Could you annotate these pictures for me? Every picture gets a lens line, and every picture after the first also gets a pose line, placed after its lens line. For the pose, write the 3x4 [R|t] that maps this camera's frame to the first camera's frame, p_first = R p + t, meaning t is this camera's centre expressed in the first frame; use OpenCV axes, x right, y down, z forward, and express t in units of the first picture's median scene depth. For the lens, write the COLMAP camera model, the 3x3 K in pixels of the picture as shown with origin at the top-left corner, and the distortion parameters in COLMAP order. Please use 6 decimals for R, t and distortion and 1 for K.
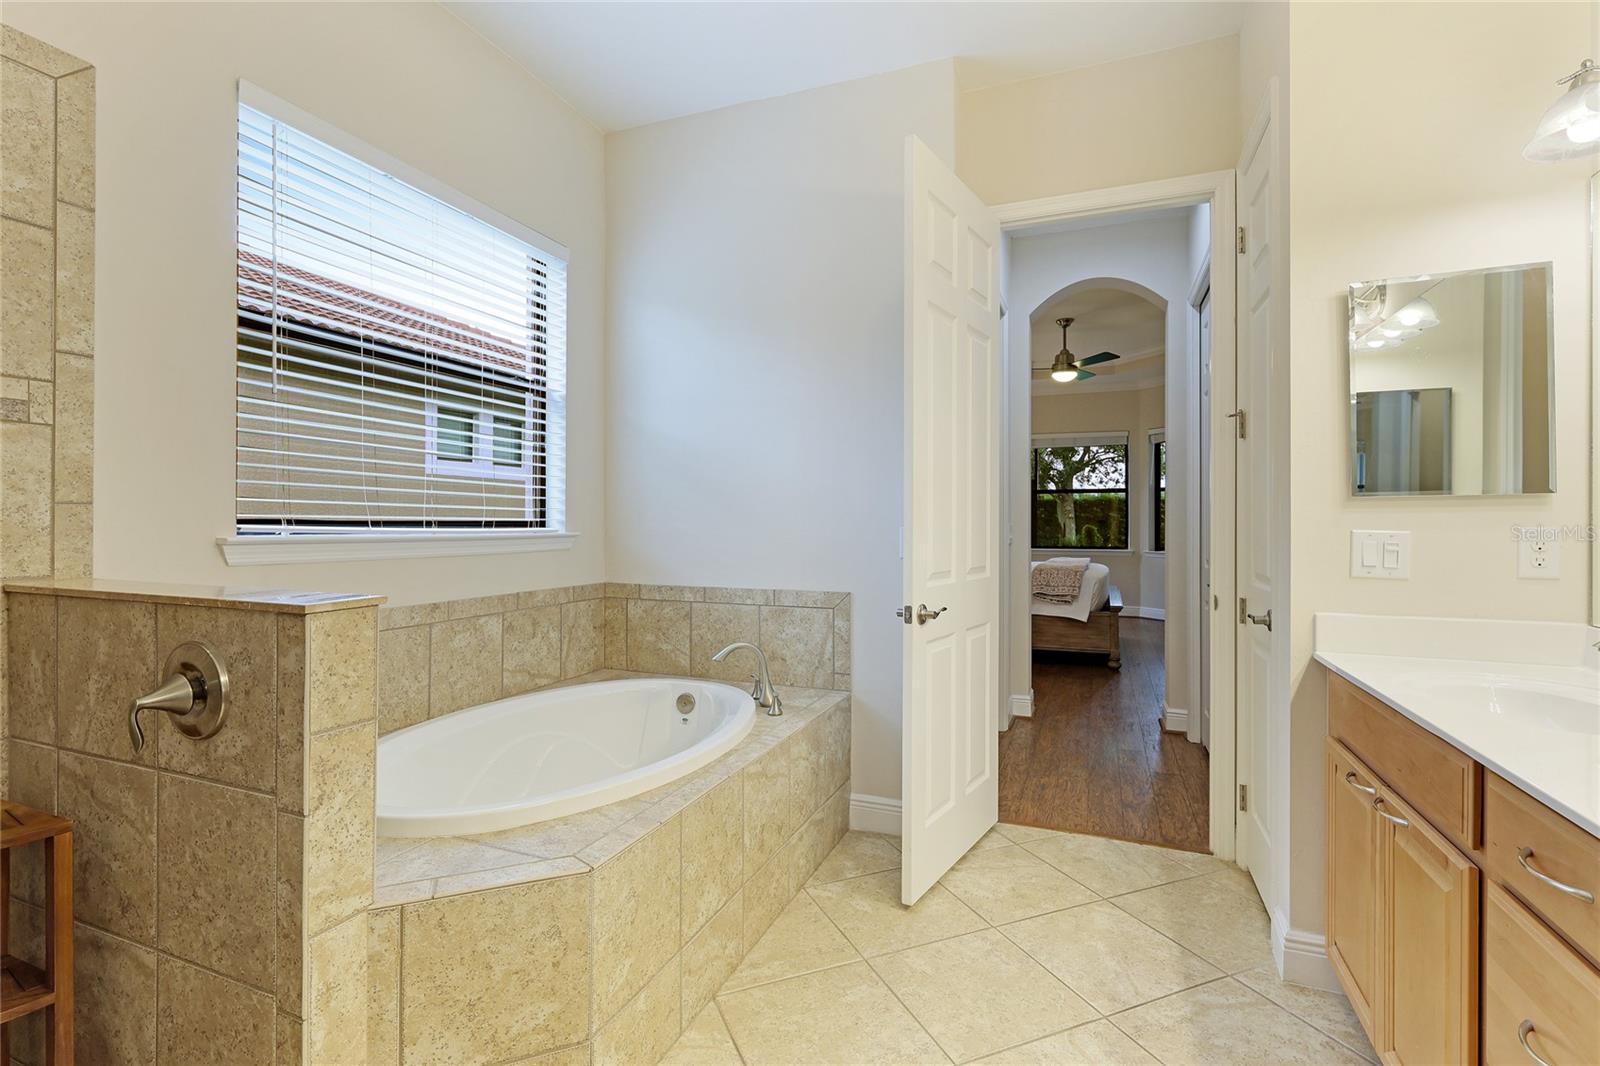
lens RADIAL K [[732.2, 0, 793.8], [0, 732.2, 528.7], [0, 0, 1]] dist [0.002163, 0.000167]
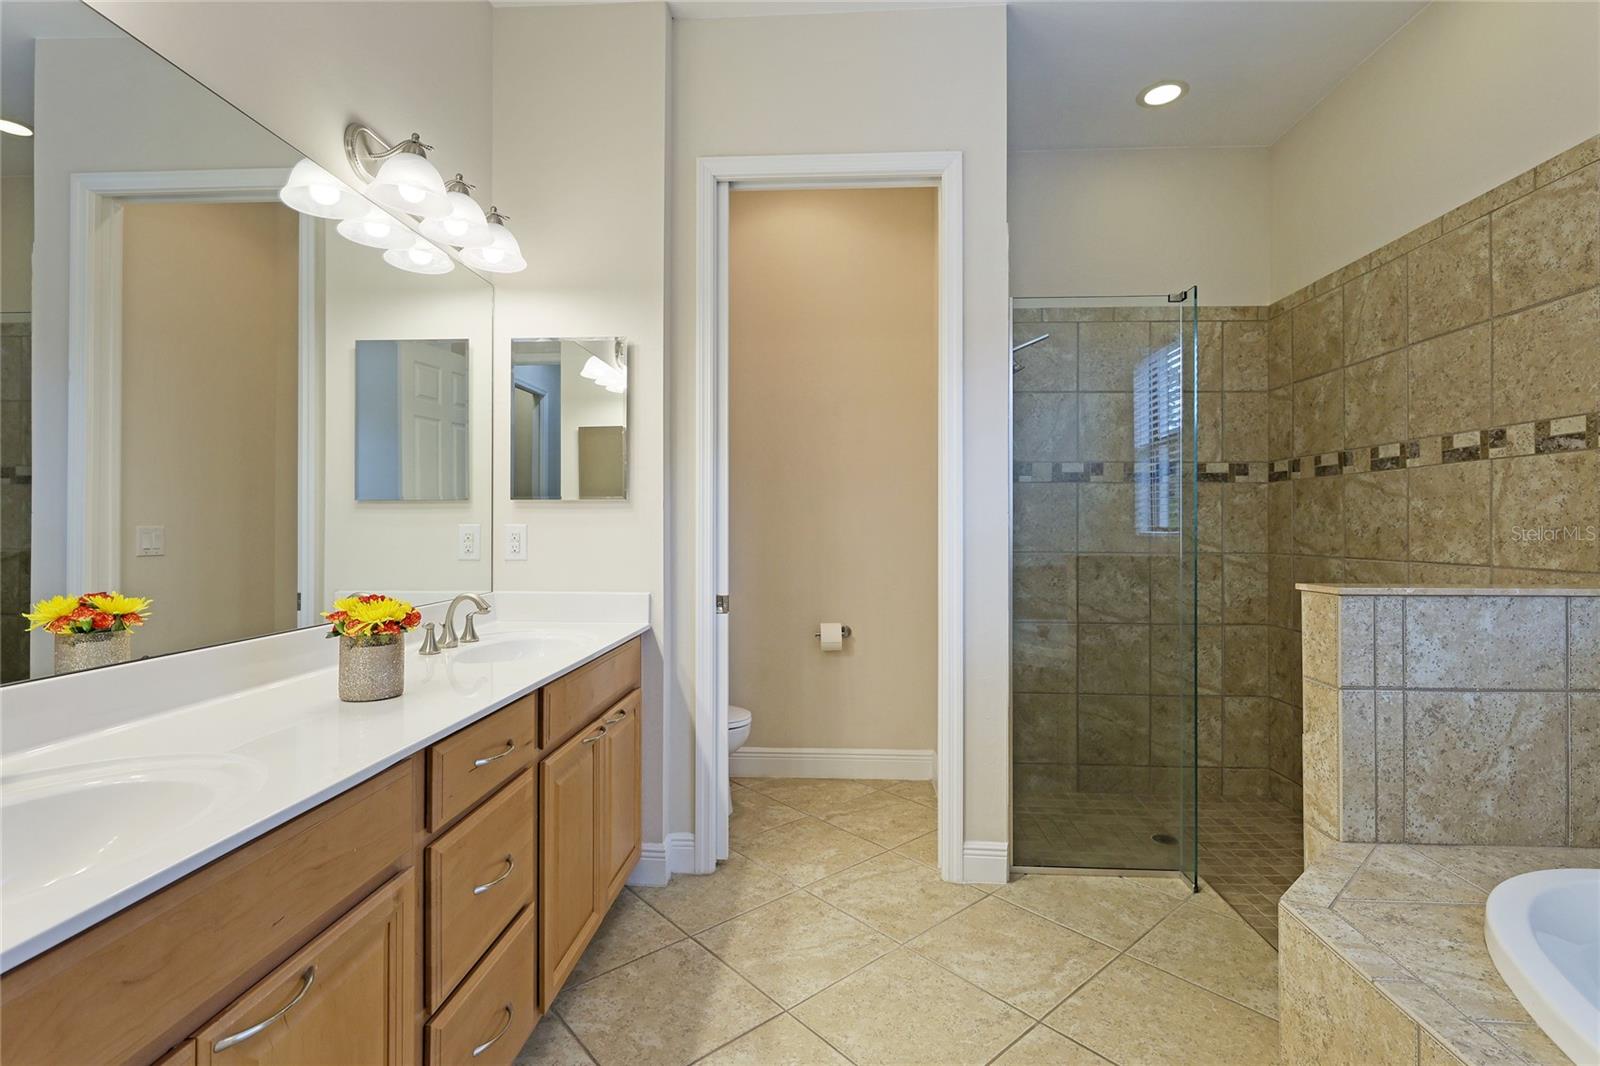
lens RADIAL K [[732.2, 0, 800.2], [0, 732.2, 527.3], [0, 0, 1]] dist [0.002163, 0.000167]
pose [[-0.945920, -0.009621, -0.324256, 0.705628], [-0.011727, 0.999921, 0.004541, -0.002549], [0.324187, 0.008098, -0.945958, 1.967456]]
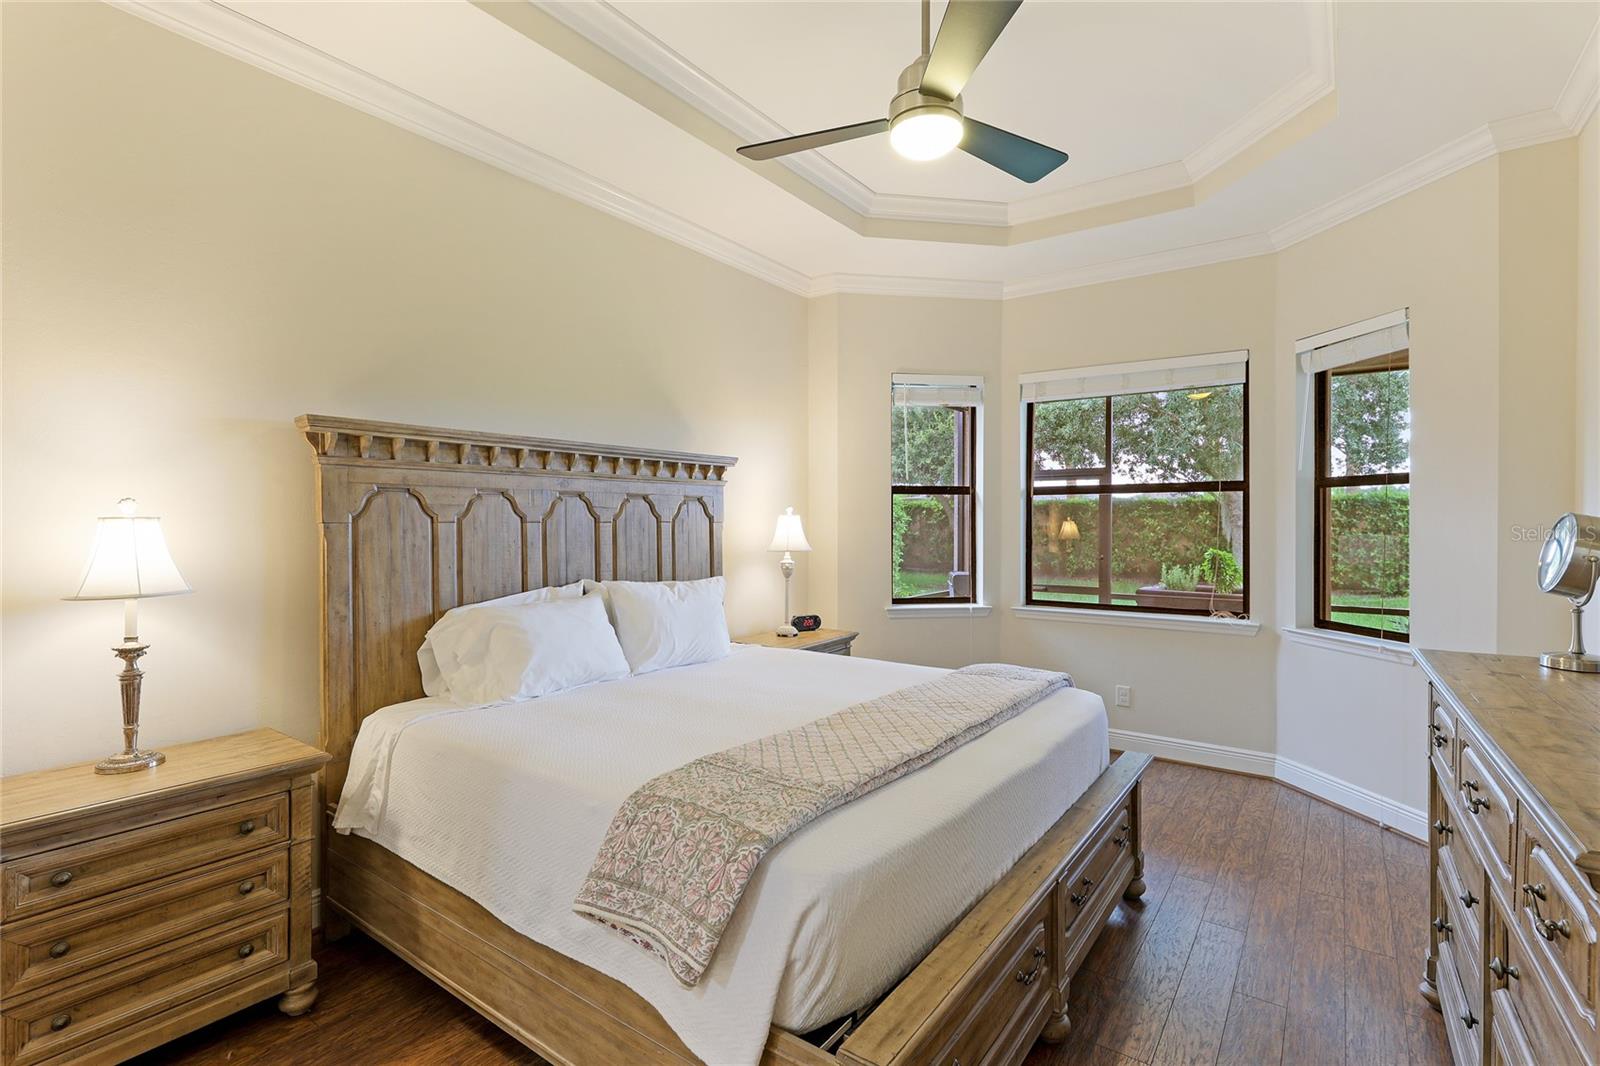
lens RADIAL K [[732.2, 0, 799.0], [0, 732.2, 530.2], [0, 0, 1]] dist [0.002163, 0.000167]
pose [[0.968726, 0.001406, -0.248130, 0.273815], [-0.003728, 0.999954, -0.008889, -0.018294], [0.248106, 0.009536, 0.968686, 0.457167]]
